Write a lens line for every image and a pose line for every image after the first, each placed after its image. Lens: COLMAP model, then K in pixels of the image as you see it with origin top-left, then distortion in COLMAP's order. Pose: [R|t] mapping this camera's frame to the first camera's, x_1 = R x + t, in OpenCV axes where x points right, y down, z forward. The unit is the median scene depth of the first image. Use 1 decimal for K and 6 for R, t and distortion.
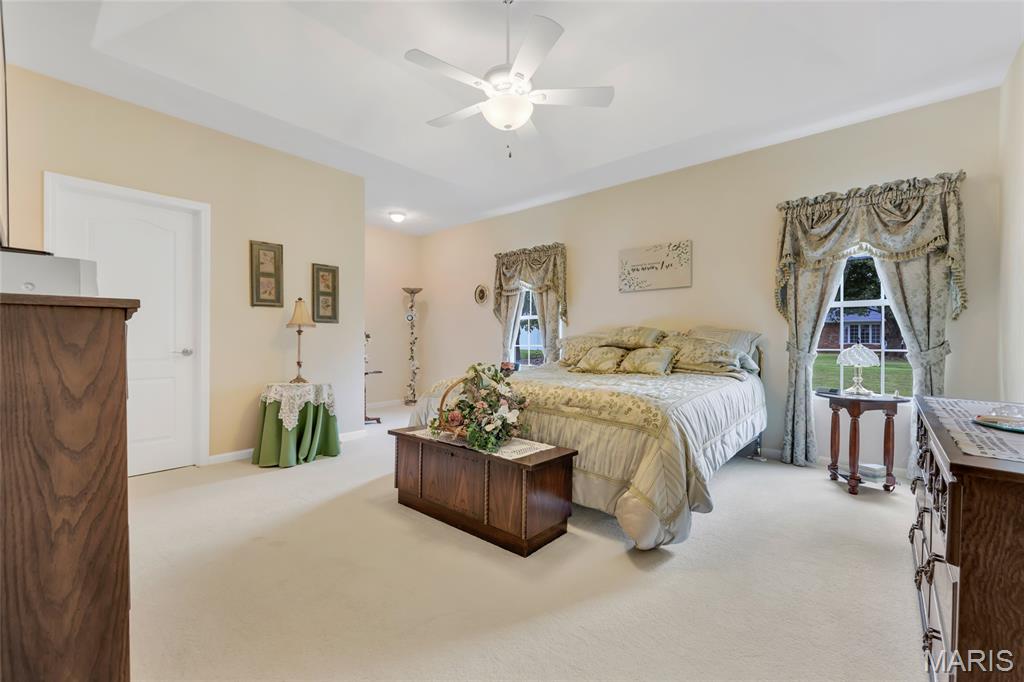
lens RADIAL K [[422.3, 0, 510.1], [0, 422.3, 342.7], [0, 0, 1]] dist [0.009420, -0.001988]
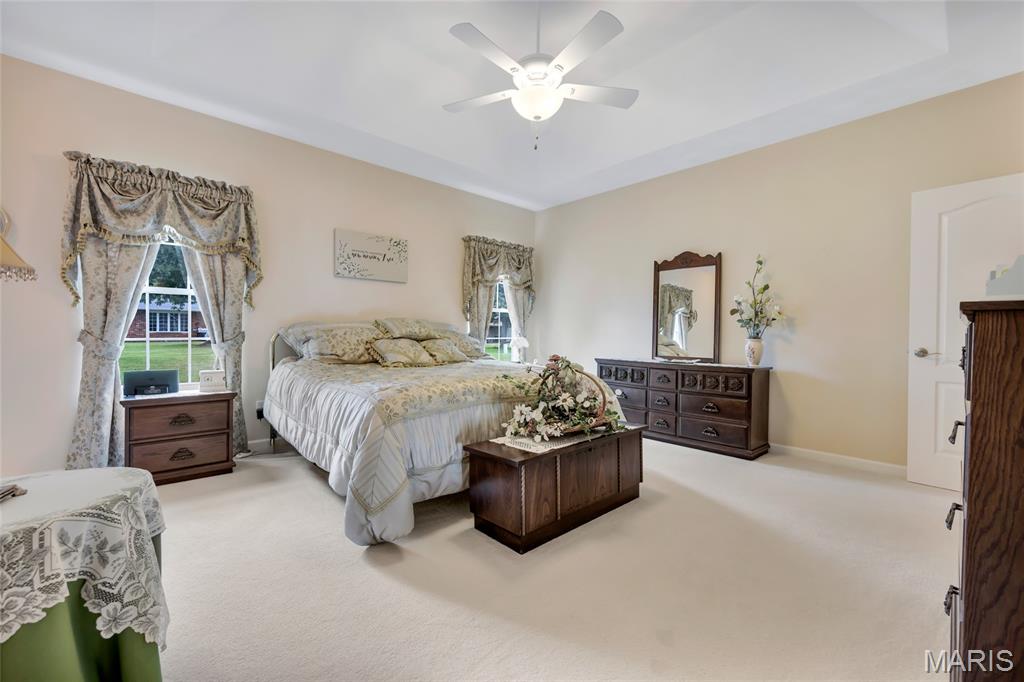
lens RADIAL K [[422.3, 0, 518.0], [0, 422.3, 337.7], [0, 0, 1]] dist [0.009420, -0.001988]
pose [[0.105258, -0.011160, 0.994382, -0.505311], [-0.005401, 0.999916, 0.011794, -0.004303], [-0.994430, -0.006612, 0.105189, 0.472325]]
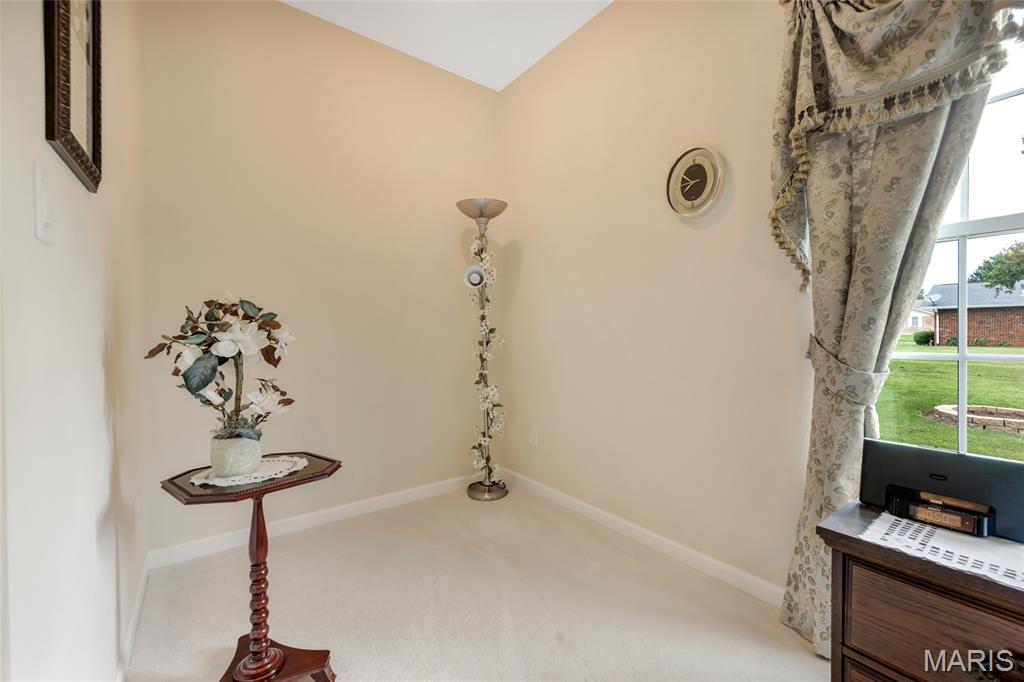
lens RADIAL K [[422.3, 0, 517.1], [0, 422.3, 339.1], [0, 0, 1]] dist [0.009420, -0.001988]
pose [[0.976832, -0.006033, -0.213921, -0.144837], [0.007716, 0.999946, 0.007031, -0.005884], [0.213867, -0.008519, 0.976826, 0.780844]]
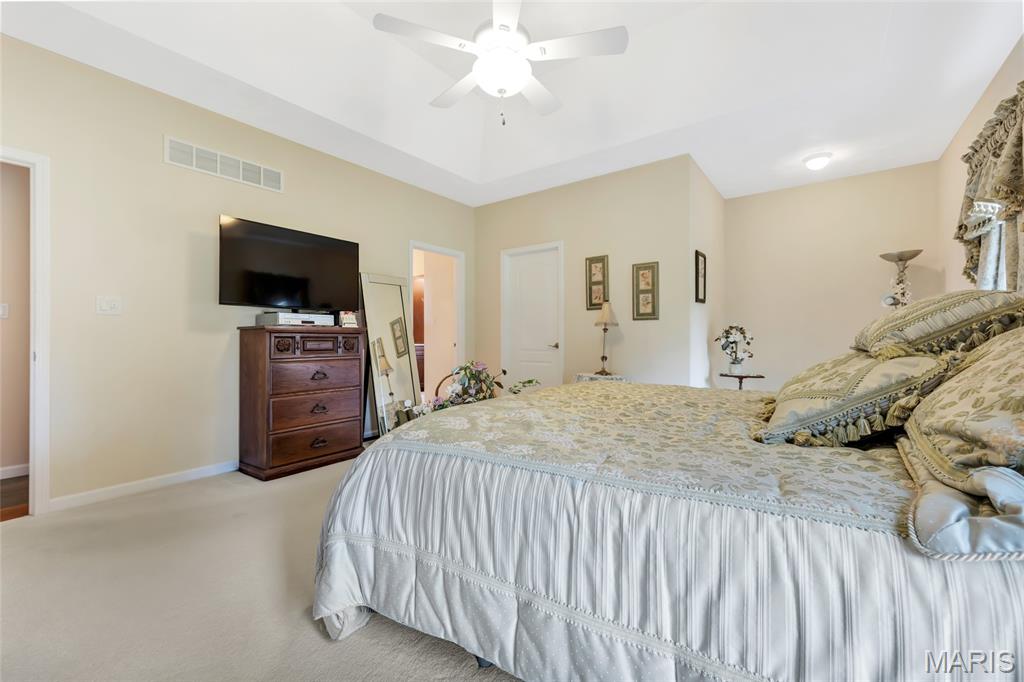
lens RADIAL K [[422.3, 0, 505.8], [0, 422.3, 334.3], [0, 0, 1]] dist [0.009420, -0.001988]
pose [[0.077867, -0.003854, -0.996956, 0.435893], [-0.000488, 0.999992, -0.003904, -0.006859], [0.996964, 0.000791, 0.077864, 0.467446]]
